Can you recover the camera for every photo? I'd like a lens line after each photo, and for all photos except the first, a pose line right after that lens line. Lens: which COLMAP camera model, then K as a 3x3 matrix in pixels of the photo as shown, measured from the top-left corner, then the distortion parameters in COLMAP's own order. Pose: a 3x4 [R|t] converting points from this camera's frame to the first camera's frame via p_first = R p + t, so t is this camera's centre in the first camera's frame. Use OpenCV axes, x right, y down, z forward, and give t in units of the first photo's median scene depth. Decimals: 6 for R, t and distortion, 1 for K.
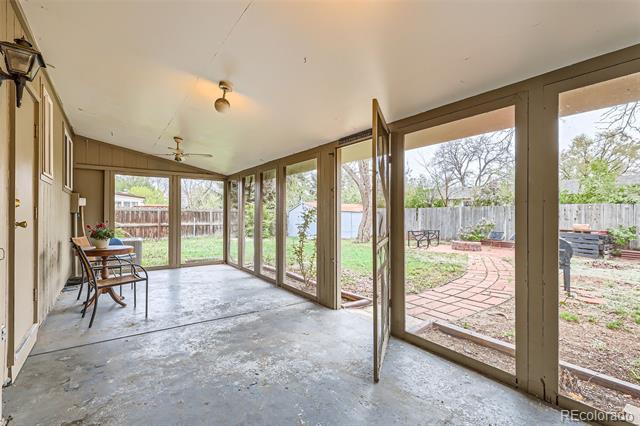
lens RADIAL K [[291.8, 0, 320.0], [0, 291.8, 213.0], [0, 0, 1]] dist [0.004053, 0.000317]
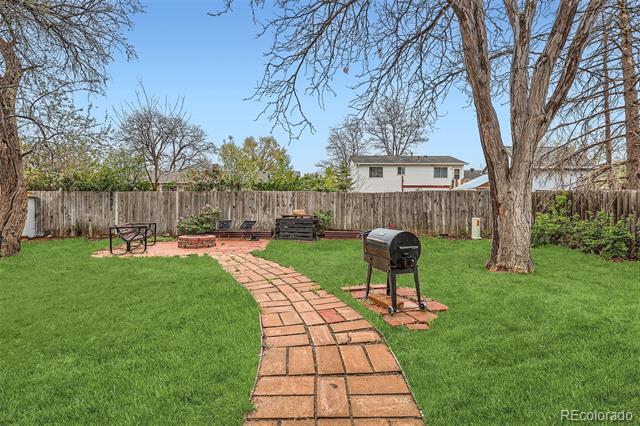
lens RADIAL K [[291.8, 0, 320.0], [0, 291.8, 213.0], [0, 0, 1]] dist [0.004053, 0.000317]
pose [[0.551280, -0.034942, 0.833588, 0.028110], [-0.003489, 0.999017, 0.044184, 0.001454], [-0.834313, -0.027266, 0.550617, 0.233709]]
